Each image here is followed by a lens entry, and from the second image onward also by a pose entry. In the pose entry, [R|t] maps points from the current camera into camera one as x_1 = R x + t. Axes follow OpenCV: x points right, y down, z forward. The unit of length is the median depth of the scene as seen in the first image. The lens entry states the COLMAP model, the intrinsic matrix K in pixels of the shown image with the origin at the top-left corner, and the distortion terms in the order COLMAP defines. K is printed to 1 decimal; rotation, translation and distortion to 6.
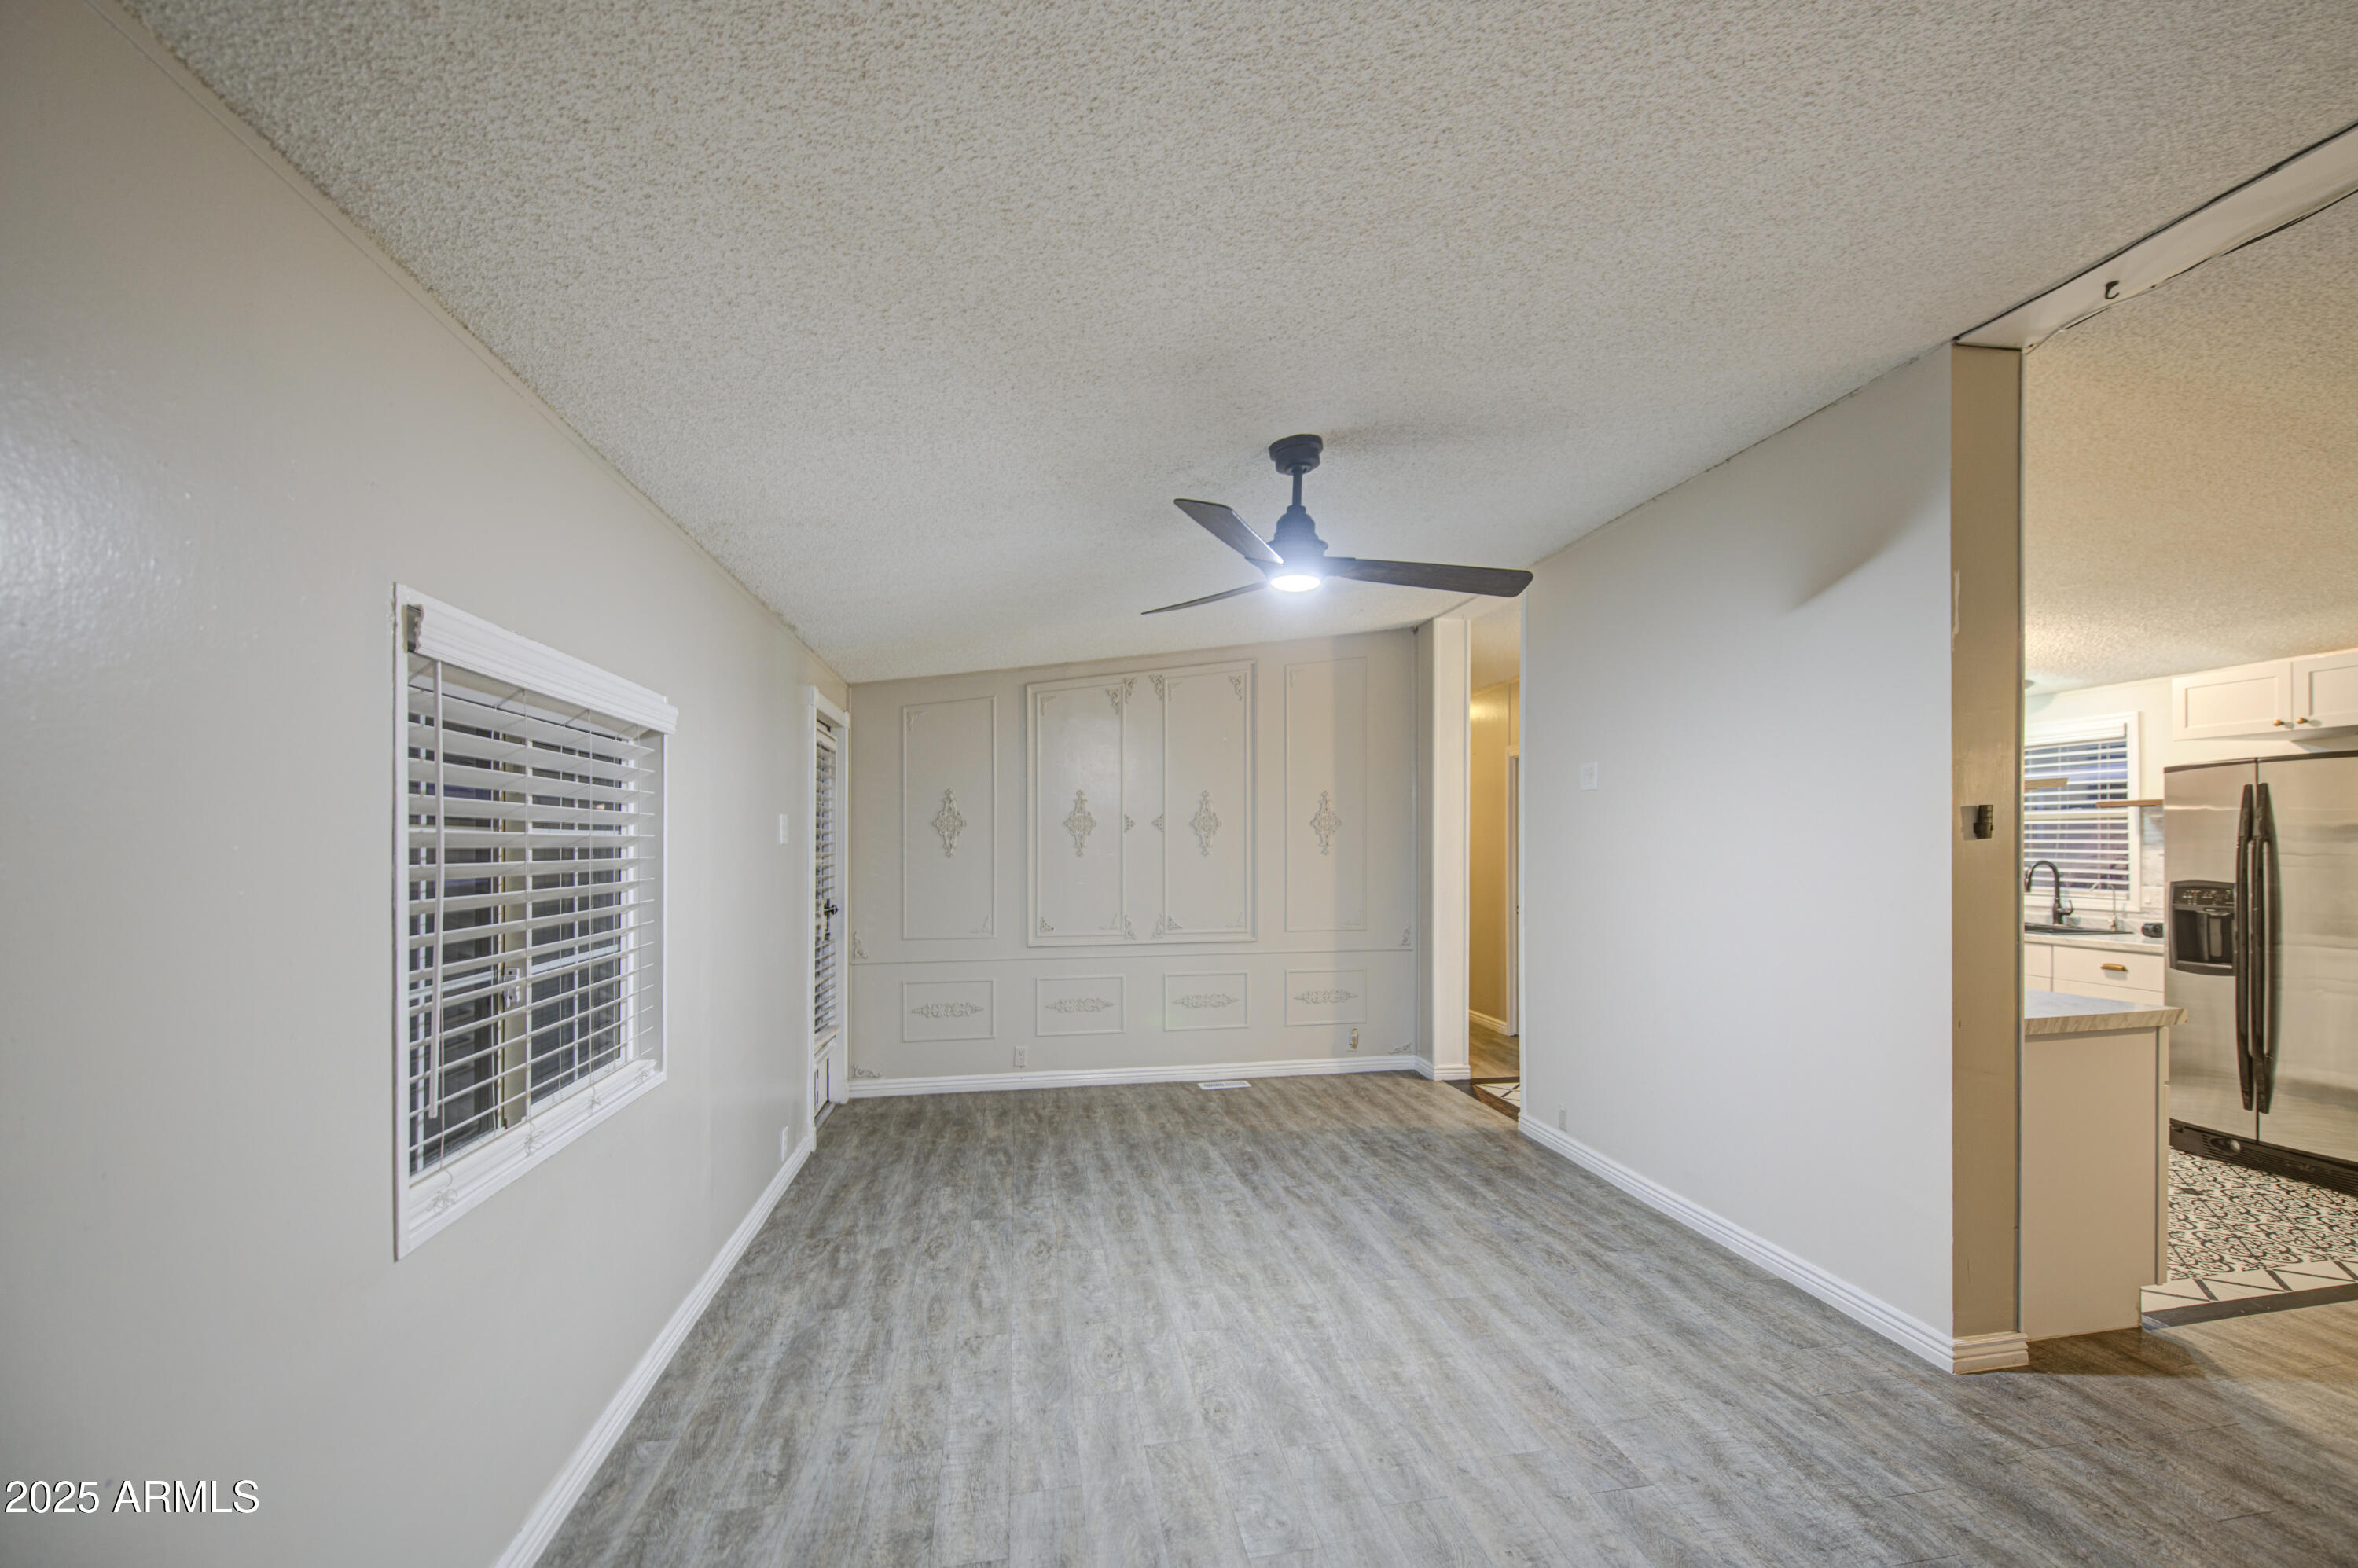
lens RADIAL K [[985.9, 0, 1224.9], [0, 985.9, 835.9], [0, 0, 1]] dist [-0.002864, -0.000457]
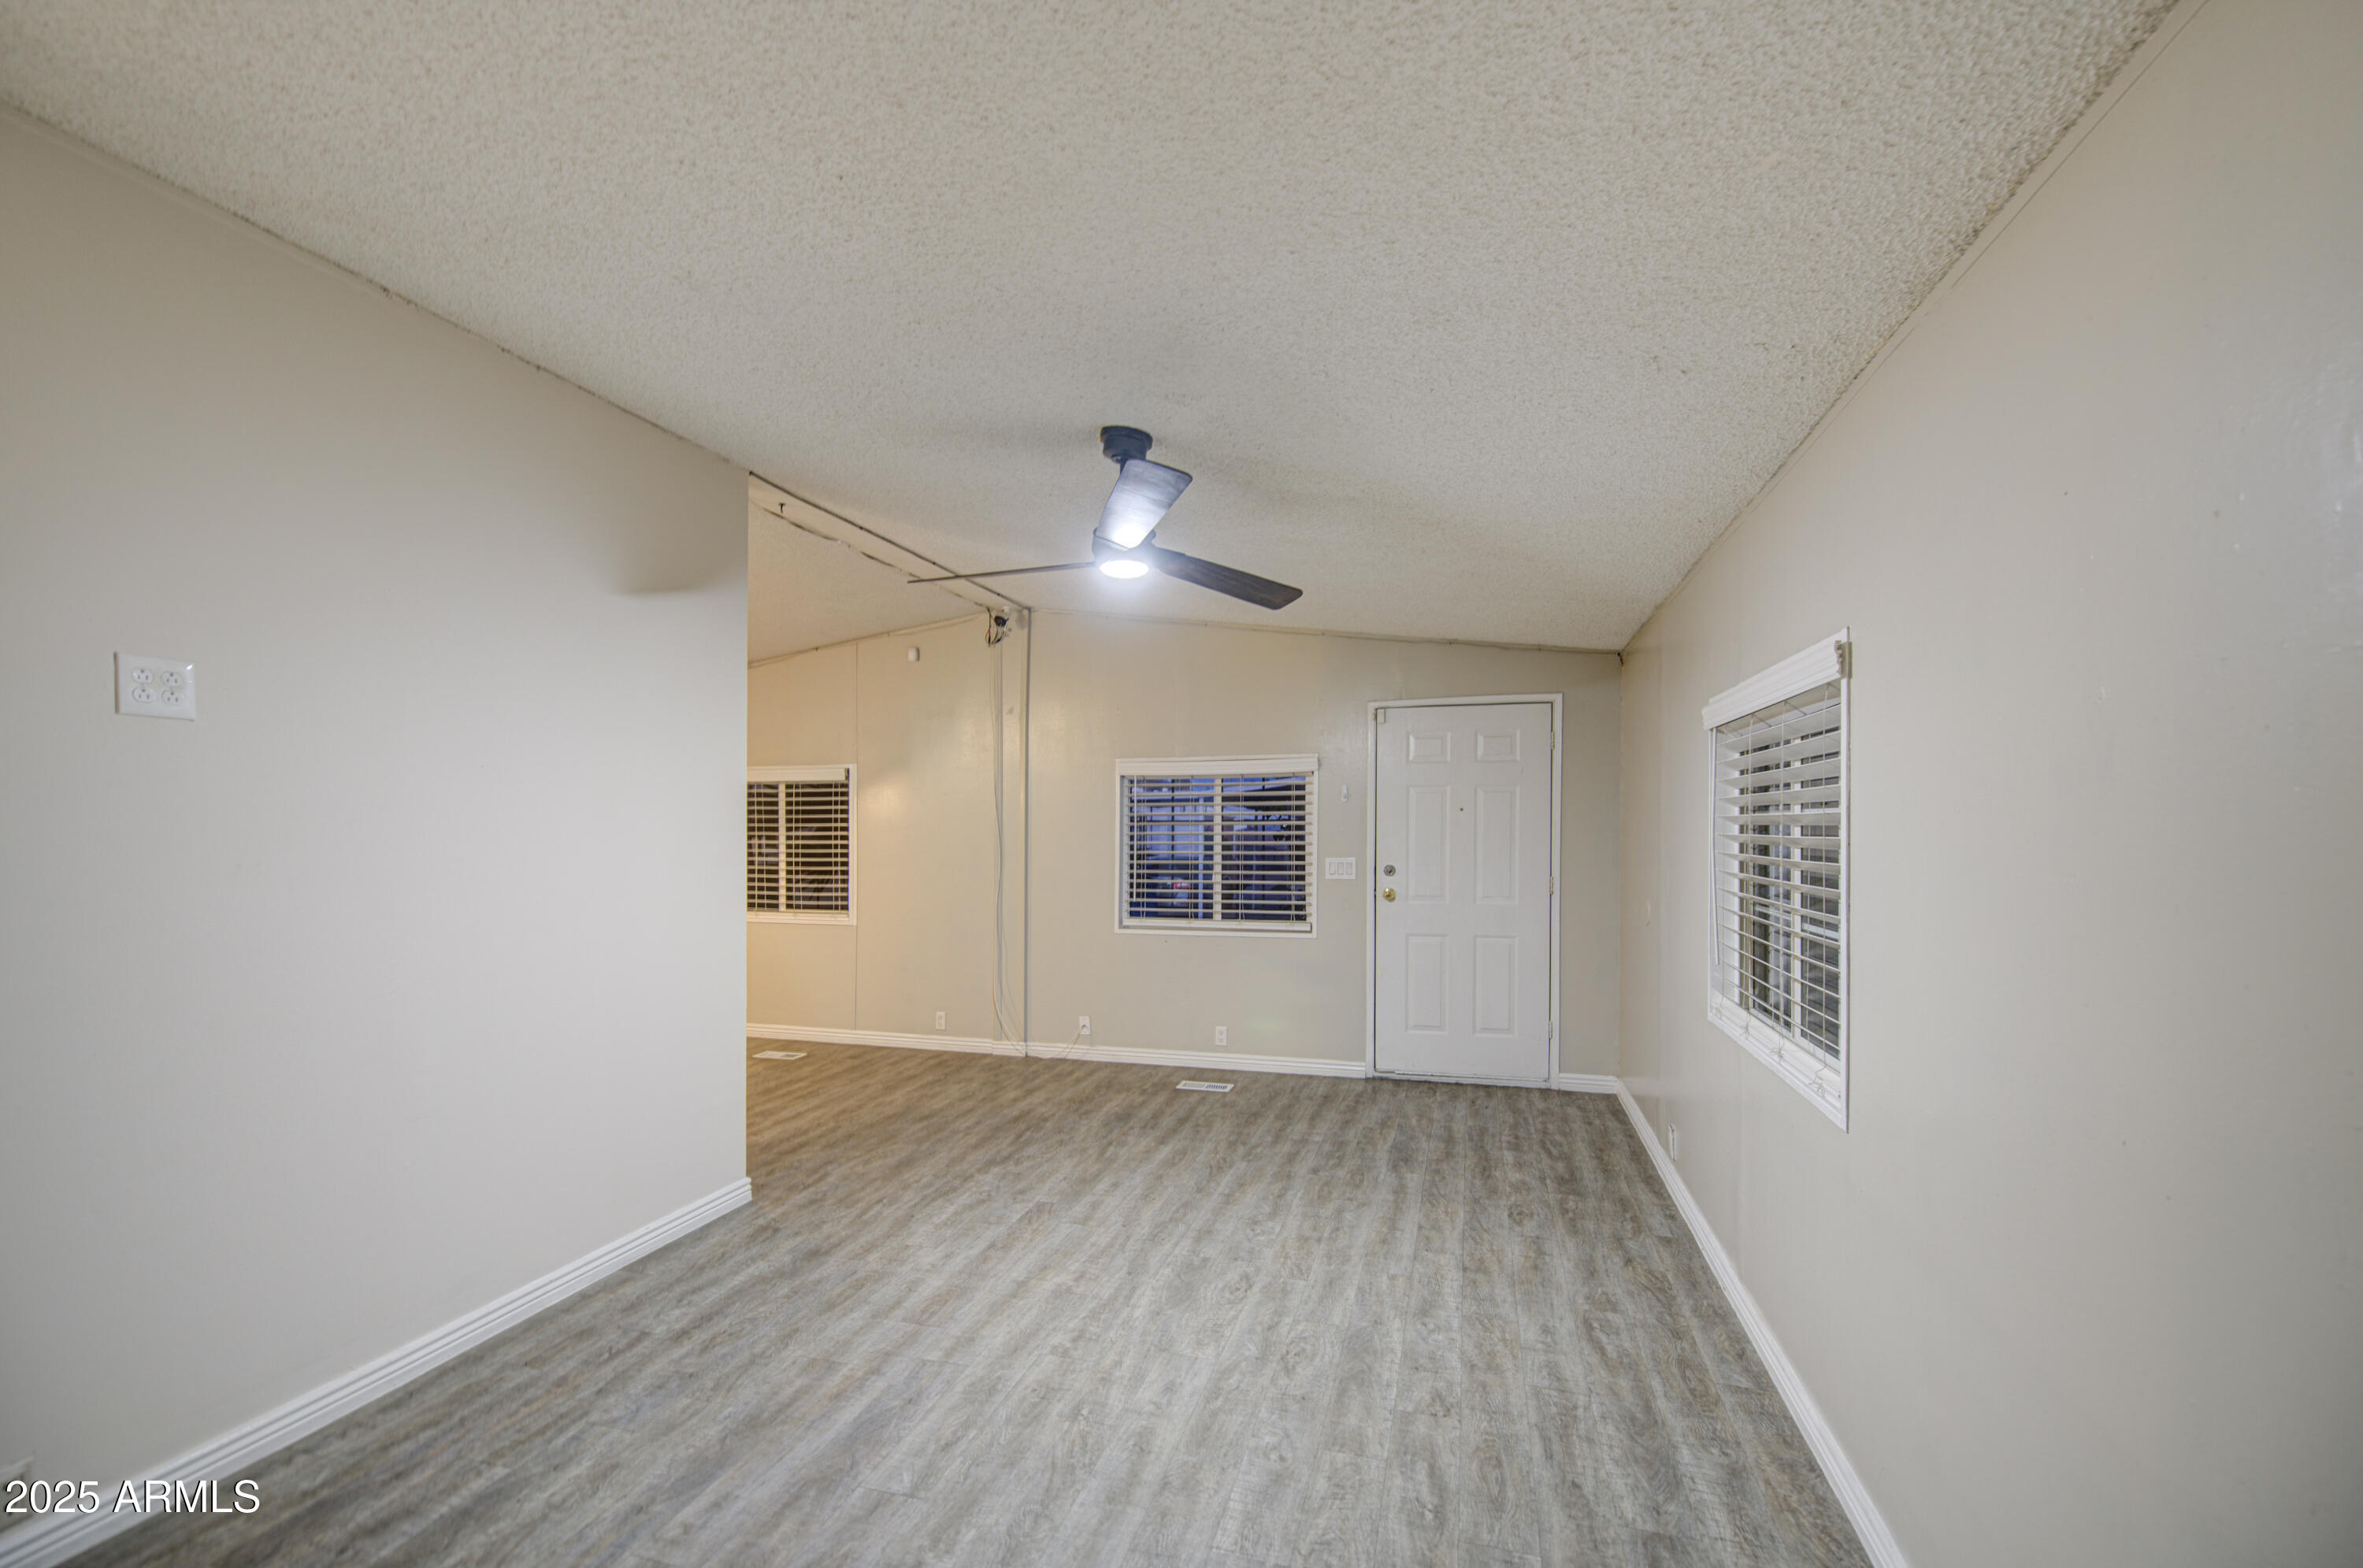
lens RADIAL K [[988.0, 0, 1185.6], [0, 988.0, 830.2], [0, 0, 1]] dist [-0.002864, -0.000457]
pose [[-0.882813, 0.003096, 0.469714, -0.478890], [0.001804, 0.999993, -0.003200, 0.016157], [-0.469721, -0.001978, -0.882813, 1.917456]]
